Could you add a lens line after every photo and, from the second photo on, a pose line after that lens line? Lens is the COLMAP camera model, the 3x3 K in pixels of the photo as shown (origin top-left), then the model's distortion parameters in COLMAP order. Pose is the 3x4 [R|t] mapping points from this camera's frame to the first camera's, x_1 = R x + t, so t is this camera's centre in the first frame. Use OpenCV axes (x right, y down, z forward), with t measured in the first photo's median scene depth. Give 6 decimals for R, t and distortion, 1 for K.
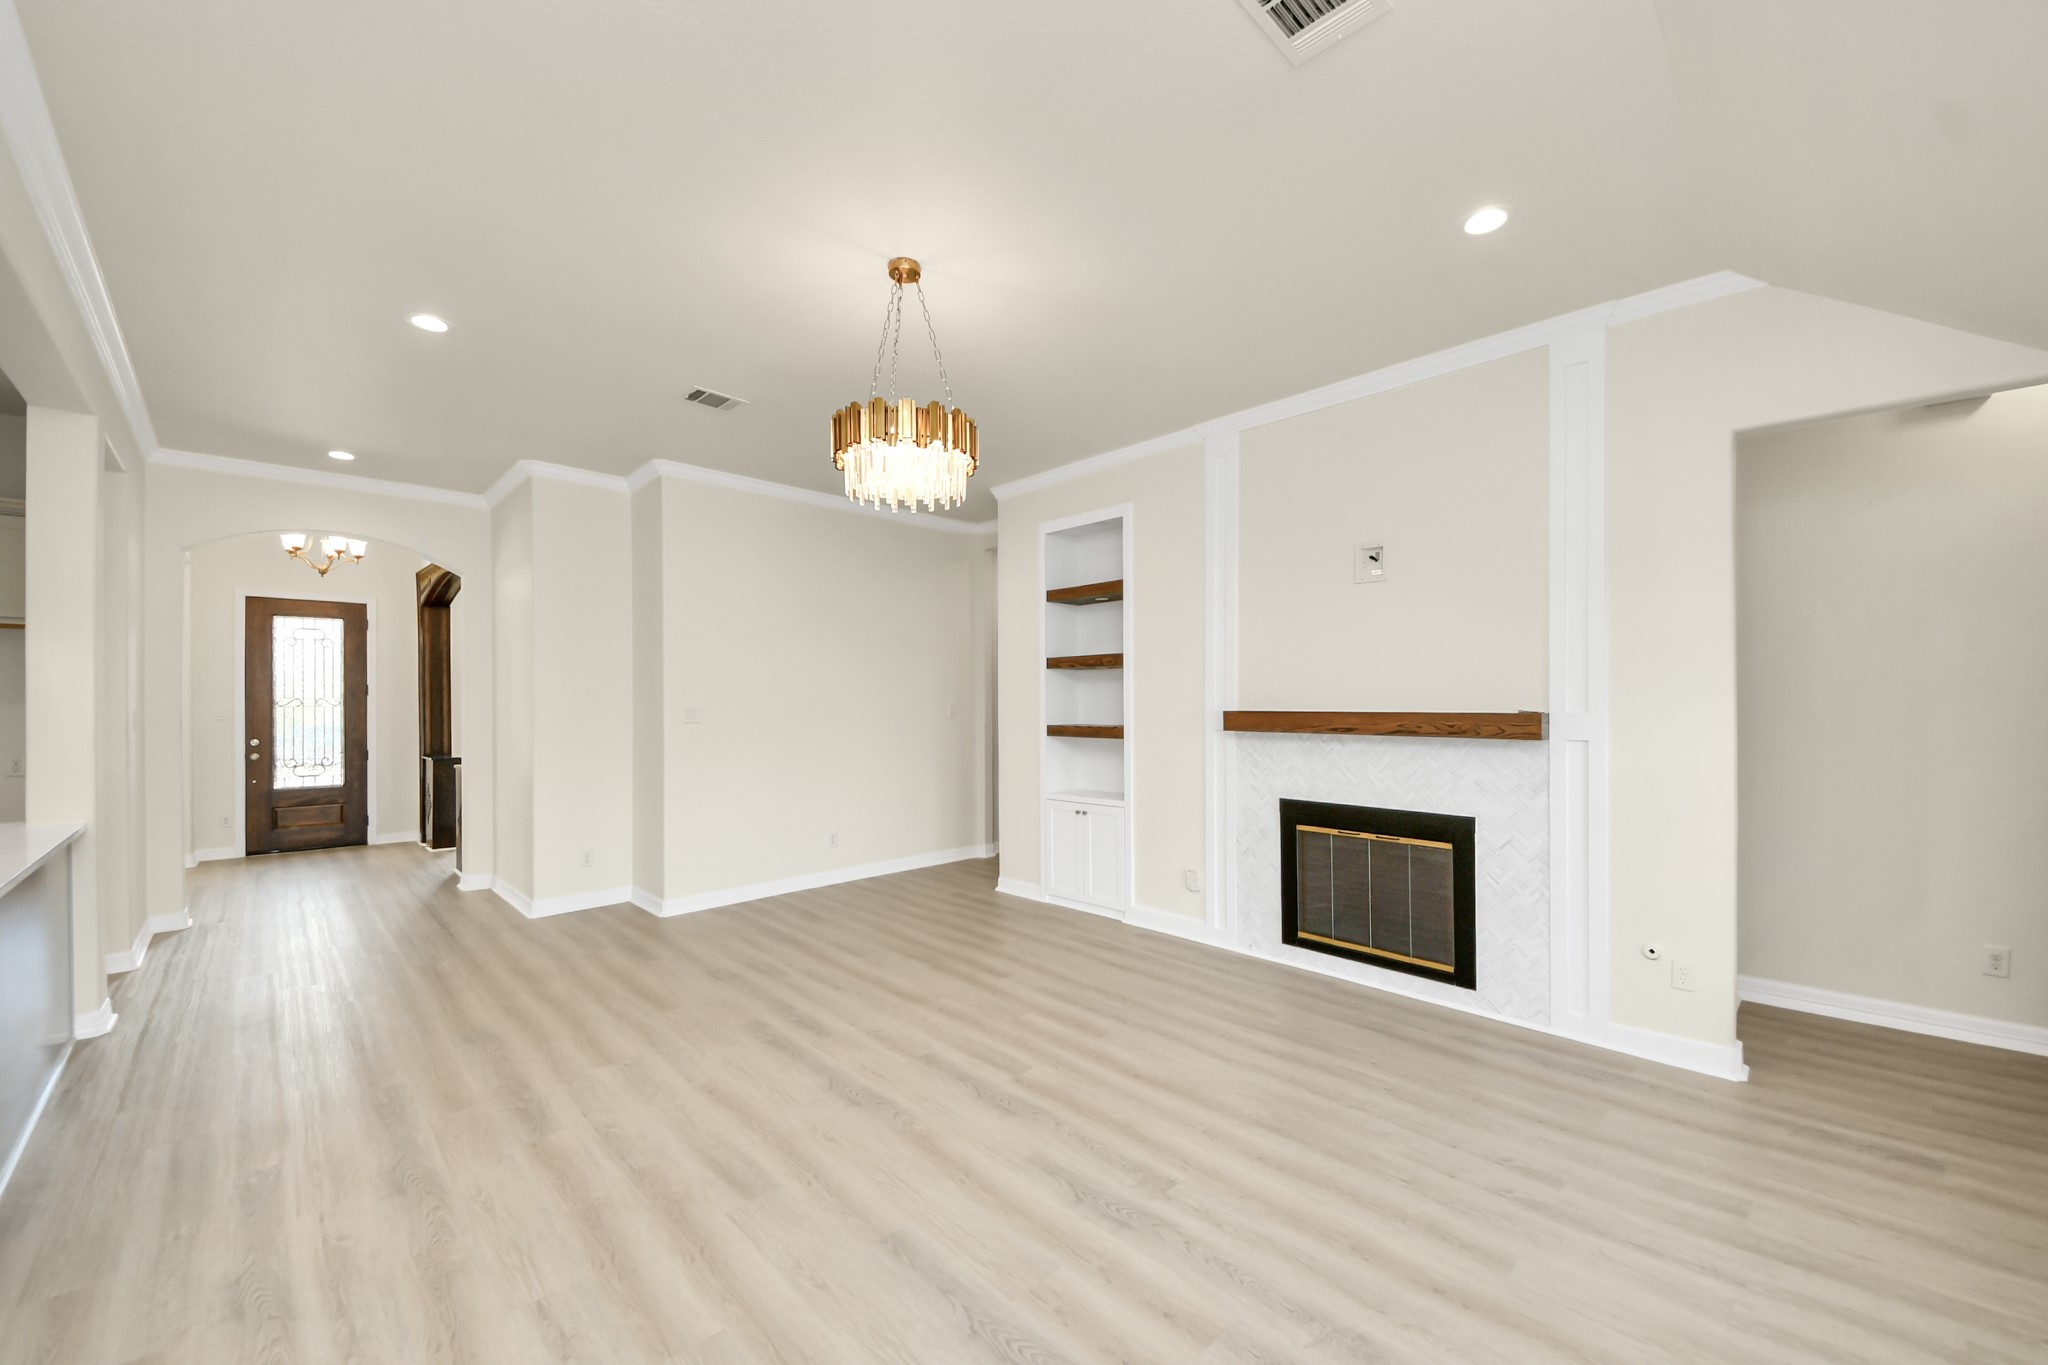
lens RADIAL K [[809.9, 0, 1025.3], [0, 809.9, 694.8], [0, 0, 1]] dist [0.006866, -0.000670]
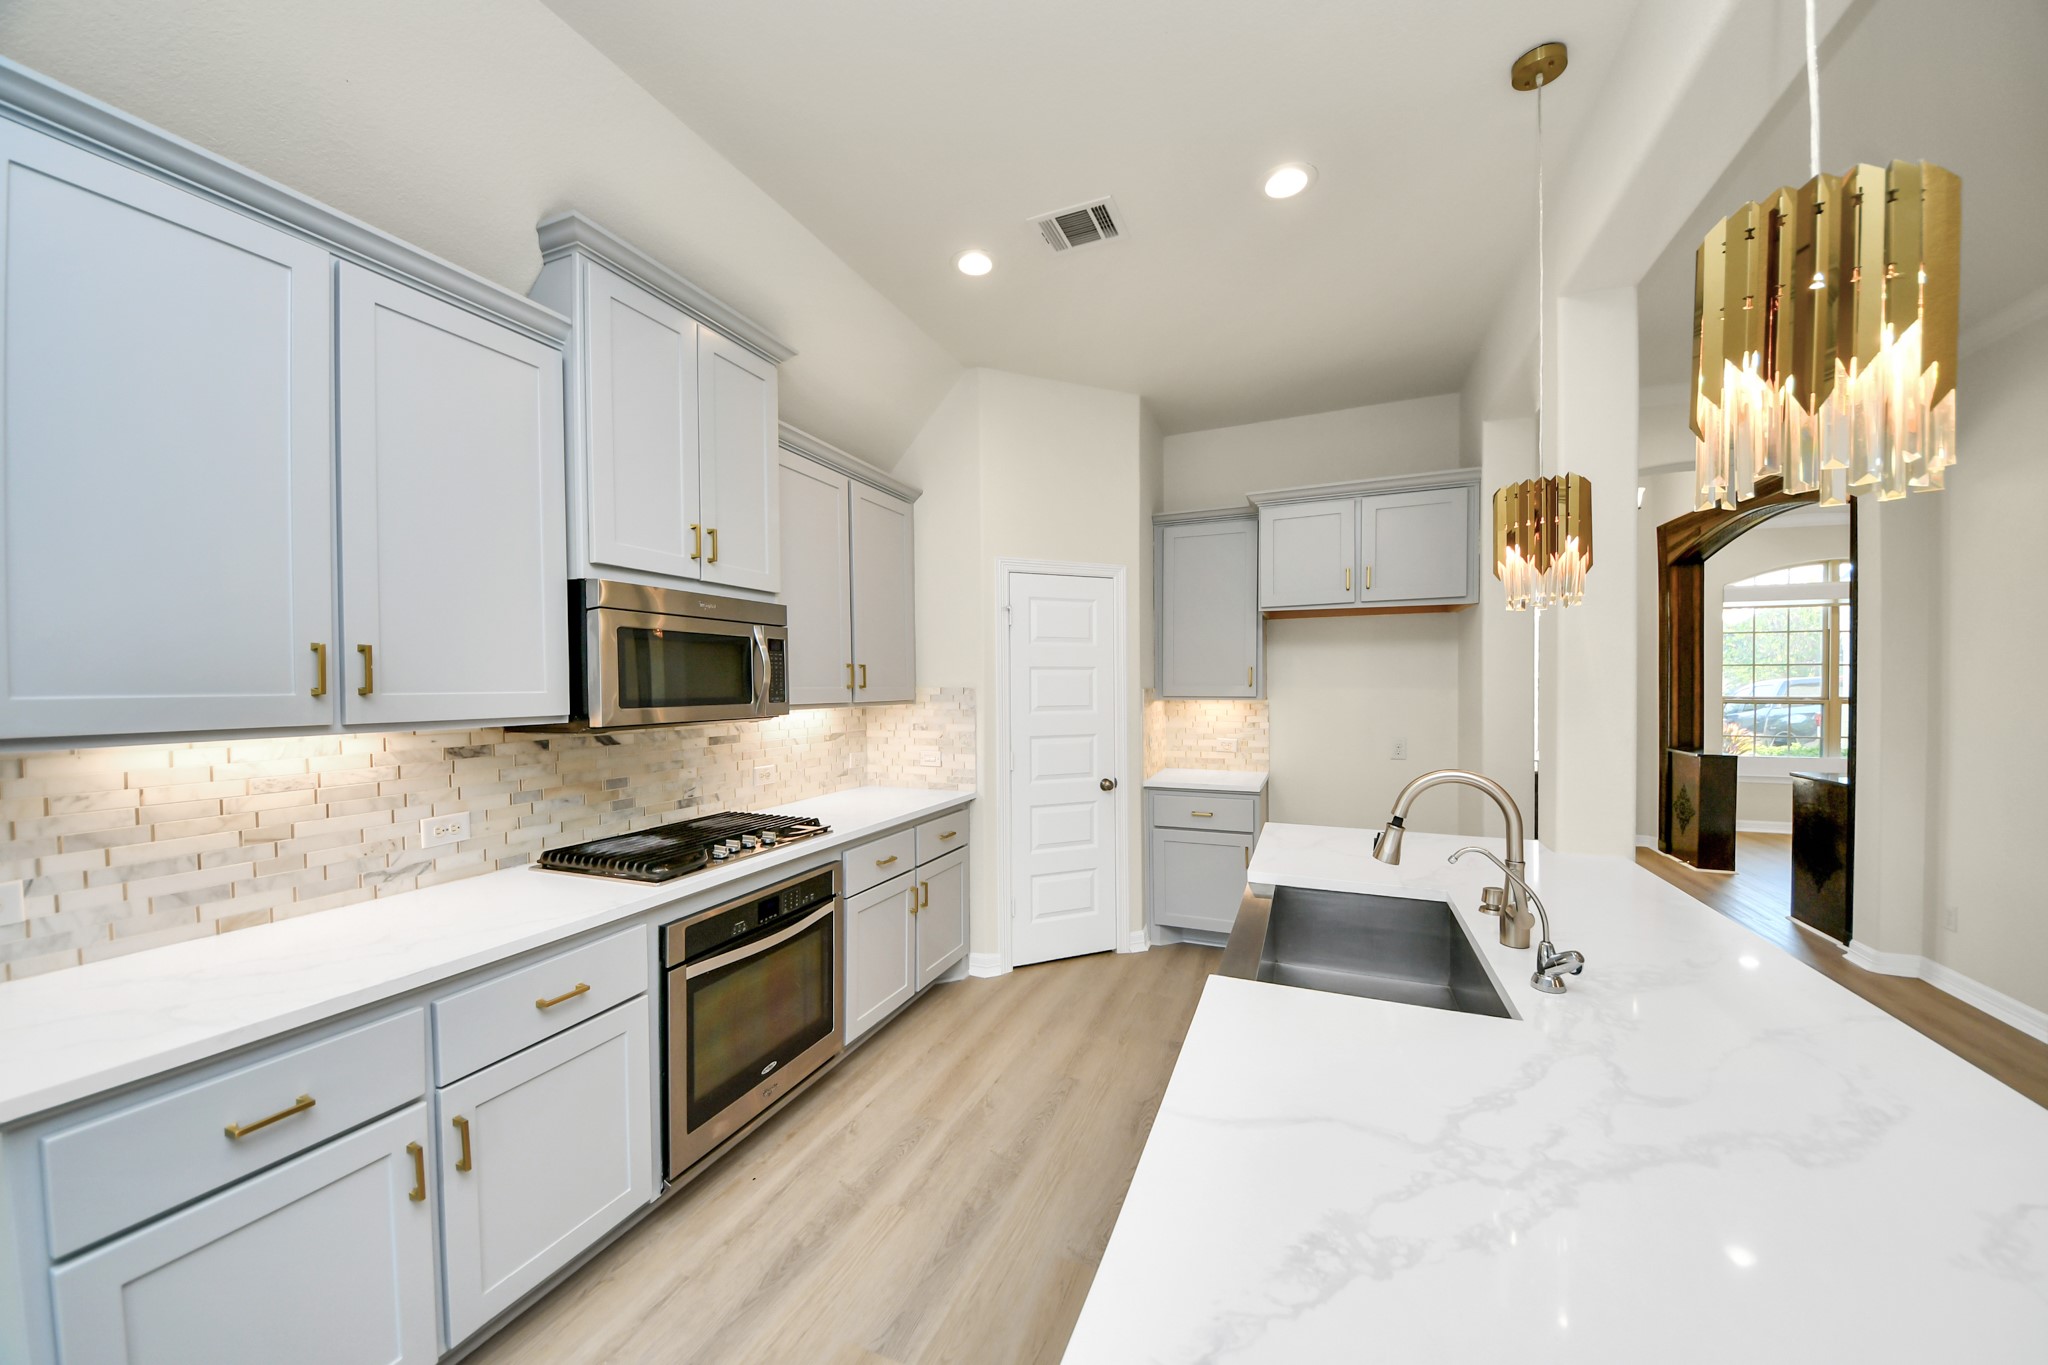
lens RADIAL K [[748.5, 0, 1008.3], [0, 748.5, 693.0], [0, 0, 1]] dist [0.009785, -0.001986]
pose [[0.408220, 0.011340, -0.912813, -0.629356], [0.013381, 0.999741, 0.018404, -0.007530], [0.912786, -0.019727, 0.407962, 0.159173]]
